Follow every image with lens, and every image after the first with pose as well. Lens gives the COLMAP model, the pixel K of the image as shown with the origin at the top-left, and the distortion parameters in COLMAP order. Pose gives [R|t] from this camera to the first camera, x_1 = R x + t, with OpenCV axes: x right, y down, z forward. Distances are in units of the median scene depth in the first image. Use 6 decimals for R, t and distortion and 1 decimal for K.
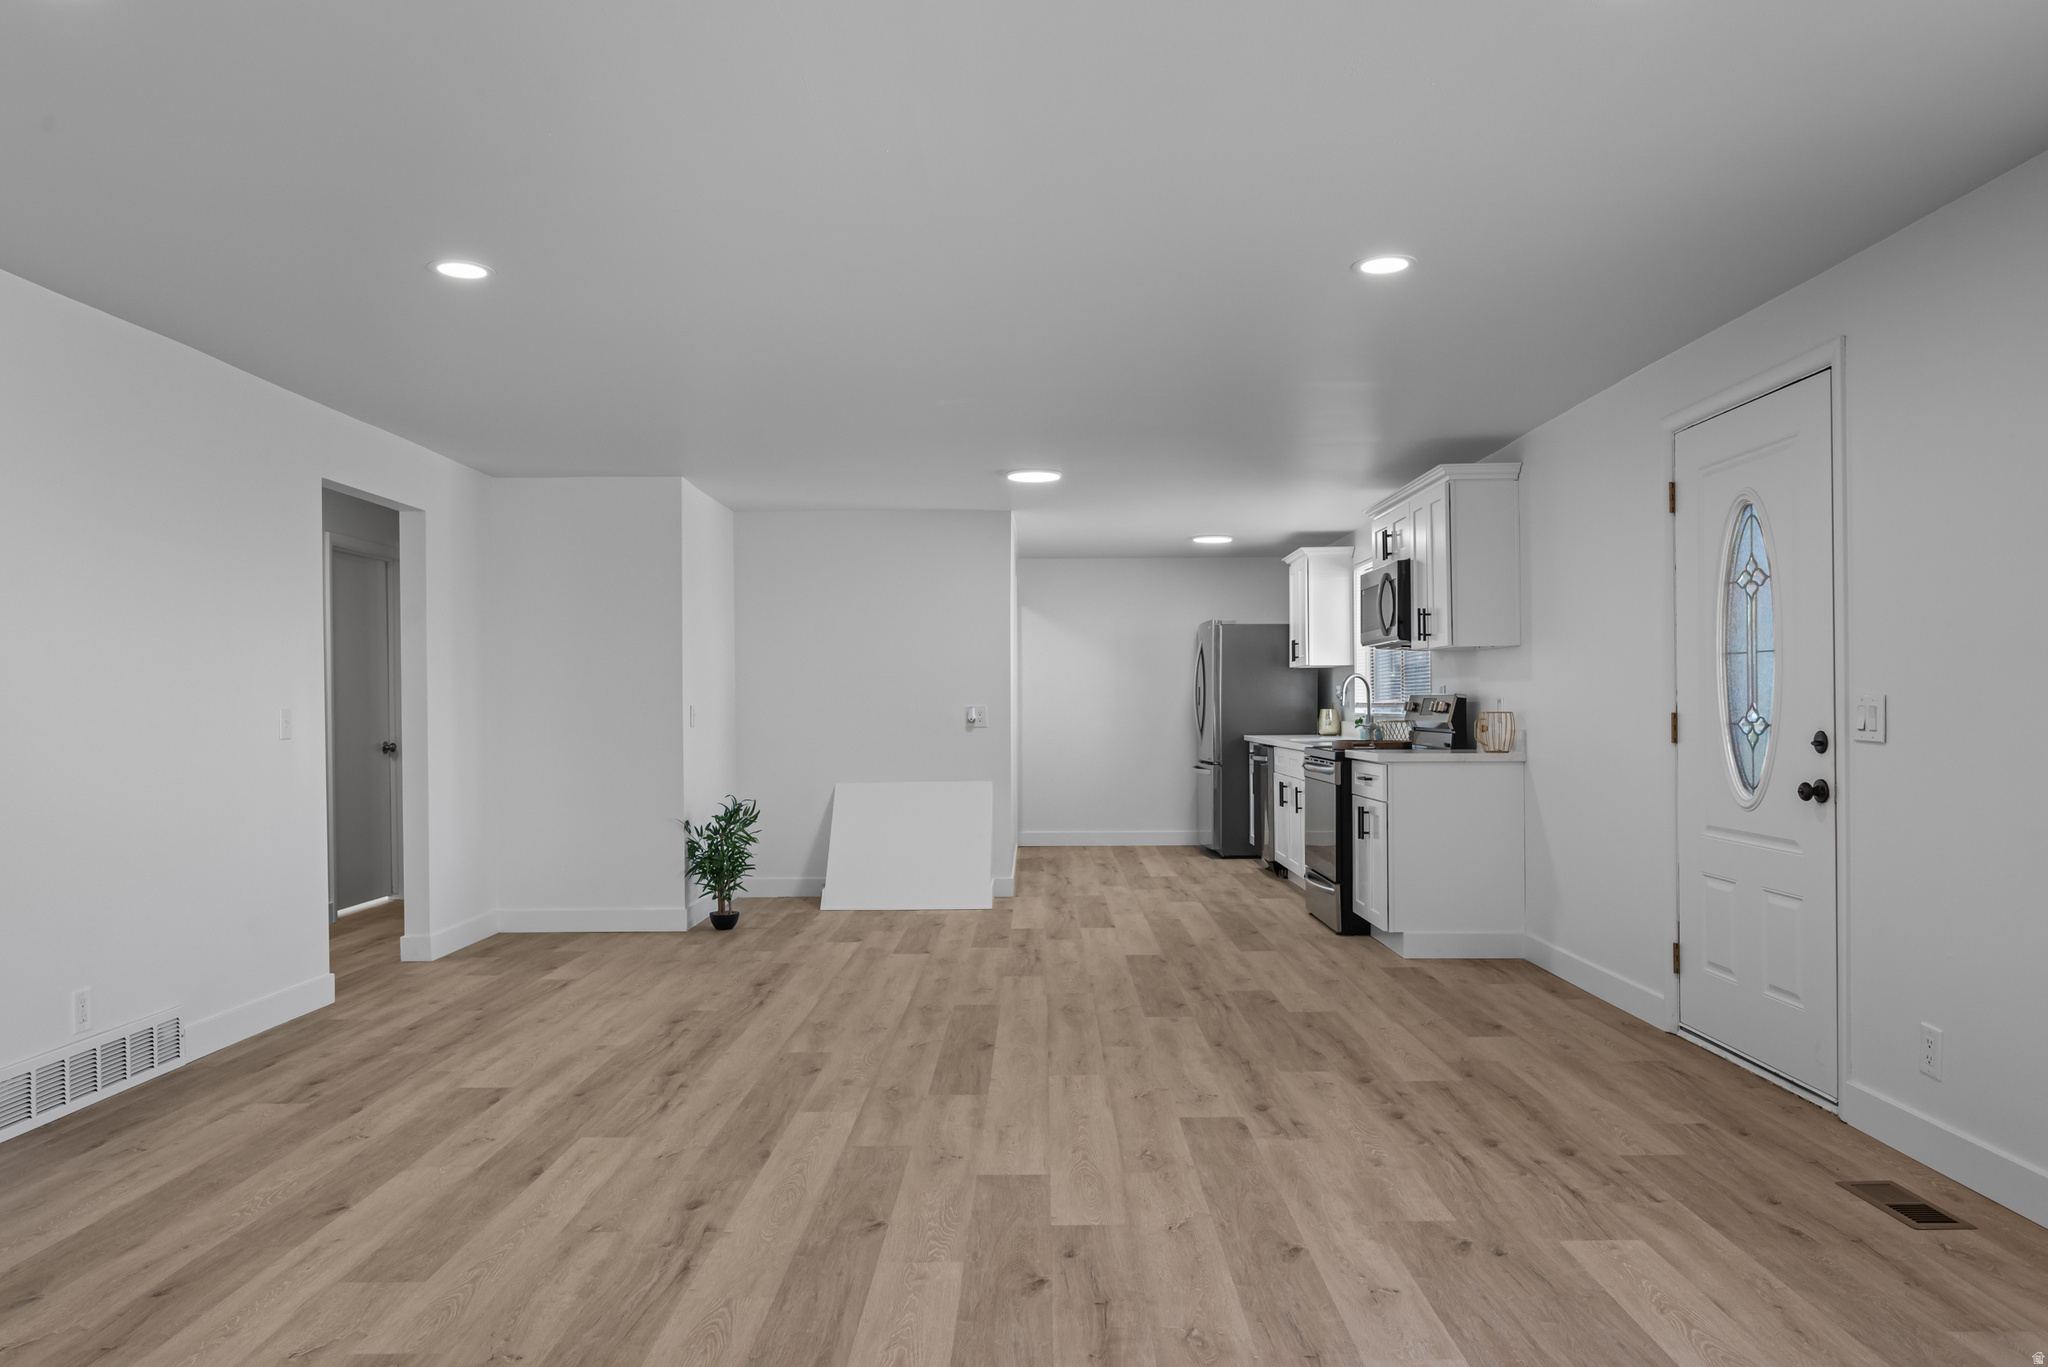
lens RADIAL K [[1311.8, 0, 1030.4], [0, 1311.8, 689.5], [0, 0, 1]] dist [-0.002162, -0.000054]
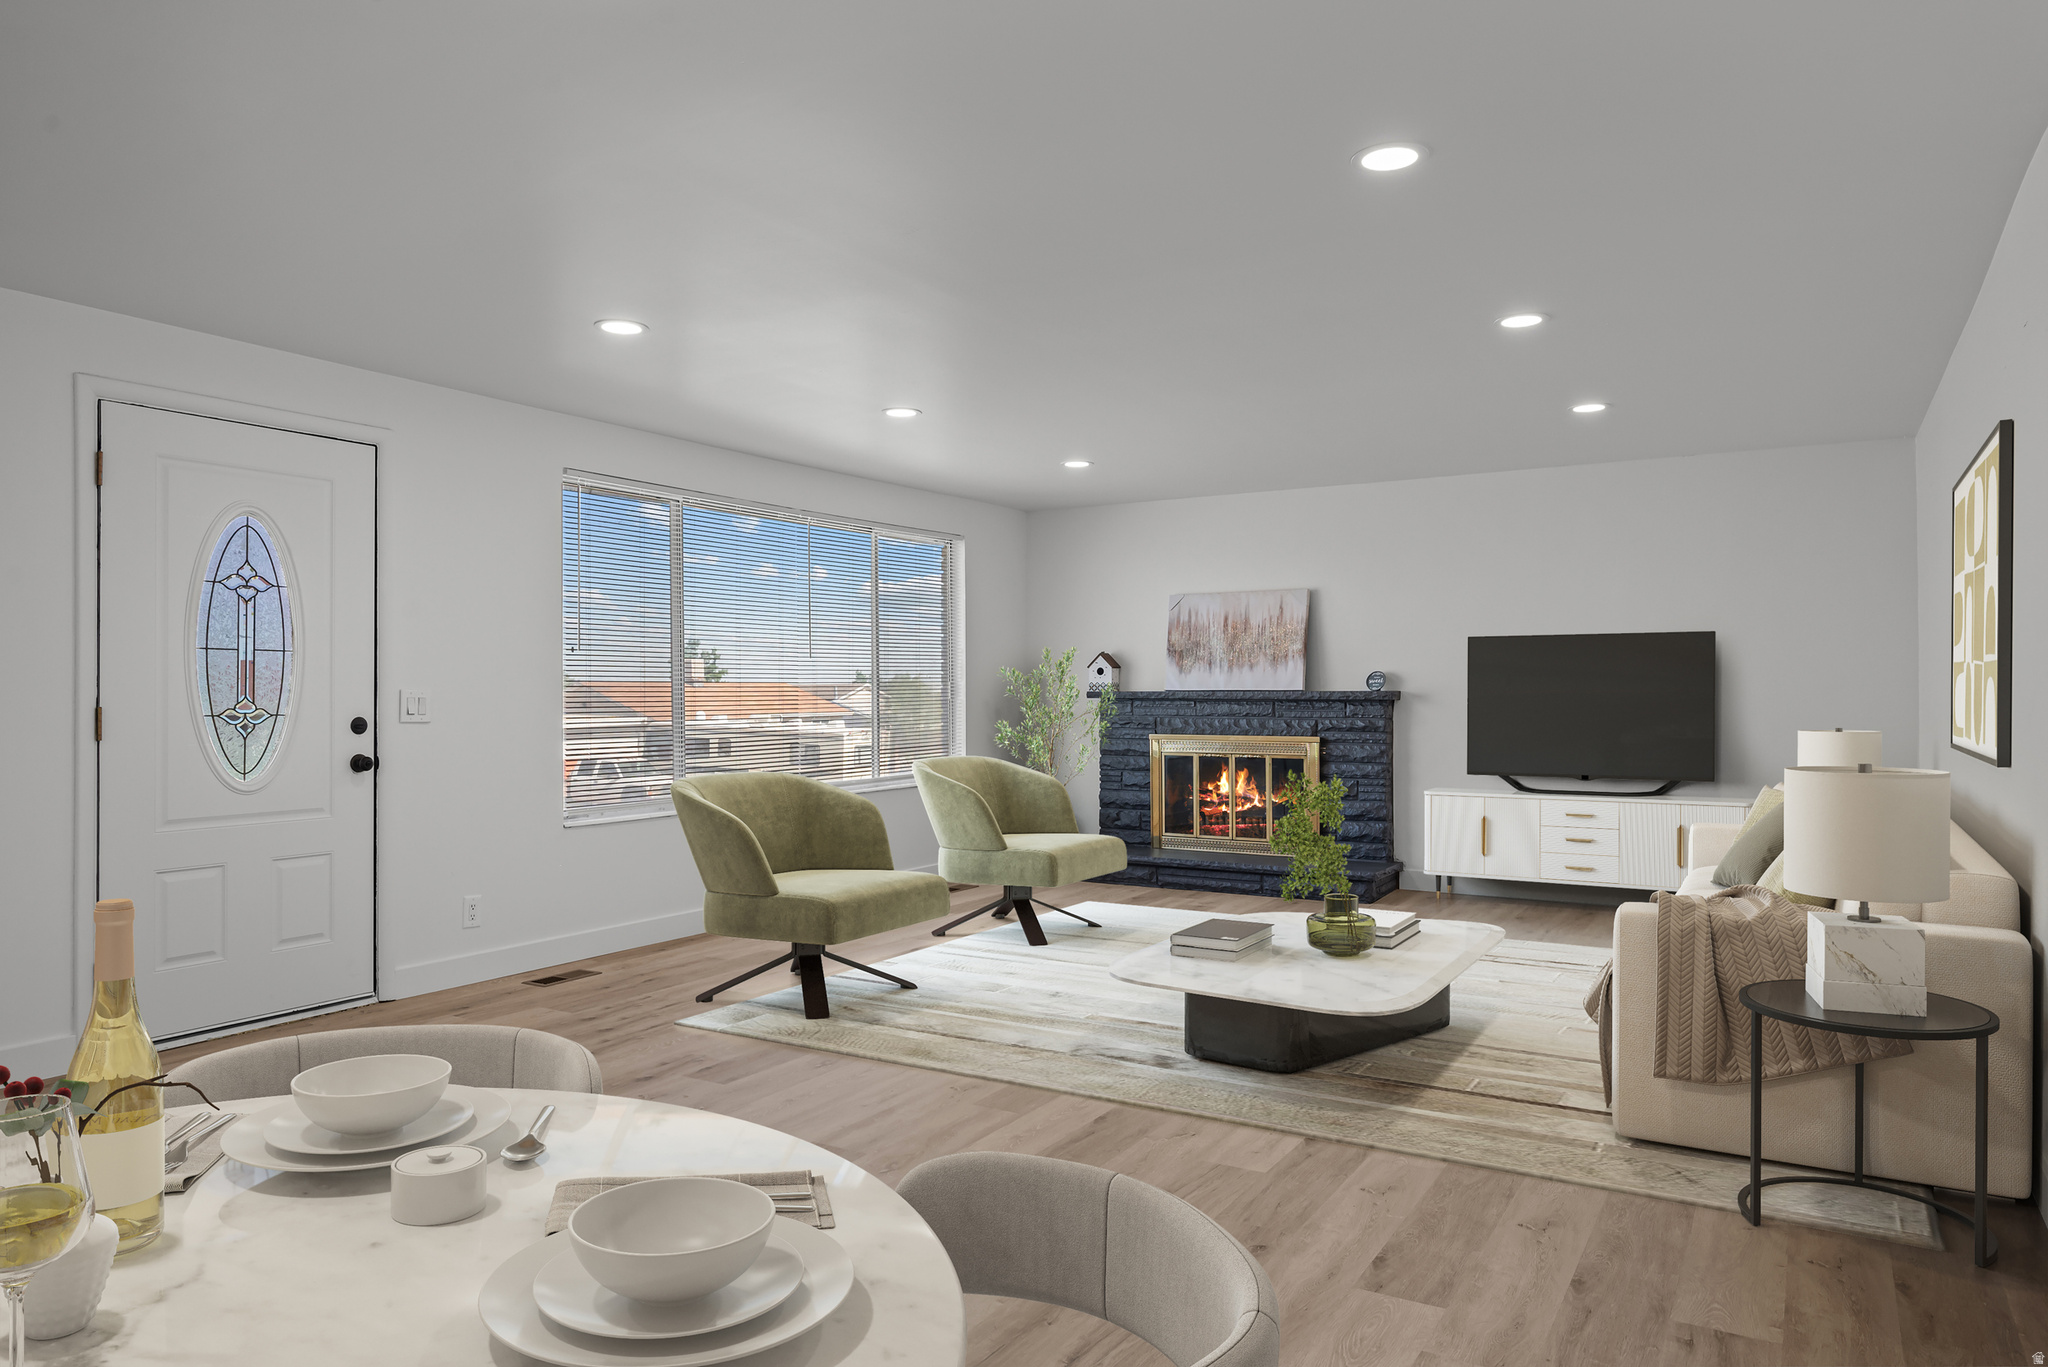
lens RADIAL K [[1311.8, 0, 1029.9], [0, 1311.8, 697.3], [0, 0, 1]] dist [-0.002162, -0.000054]
pose [[-0.856914, 0.006949, 0.515412, -0.639299], [0.003970, 0.999968, -0.006882, 0.023588], [-0.515444, -0.003851, -0.856915, 1.771266]]
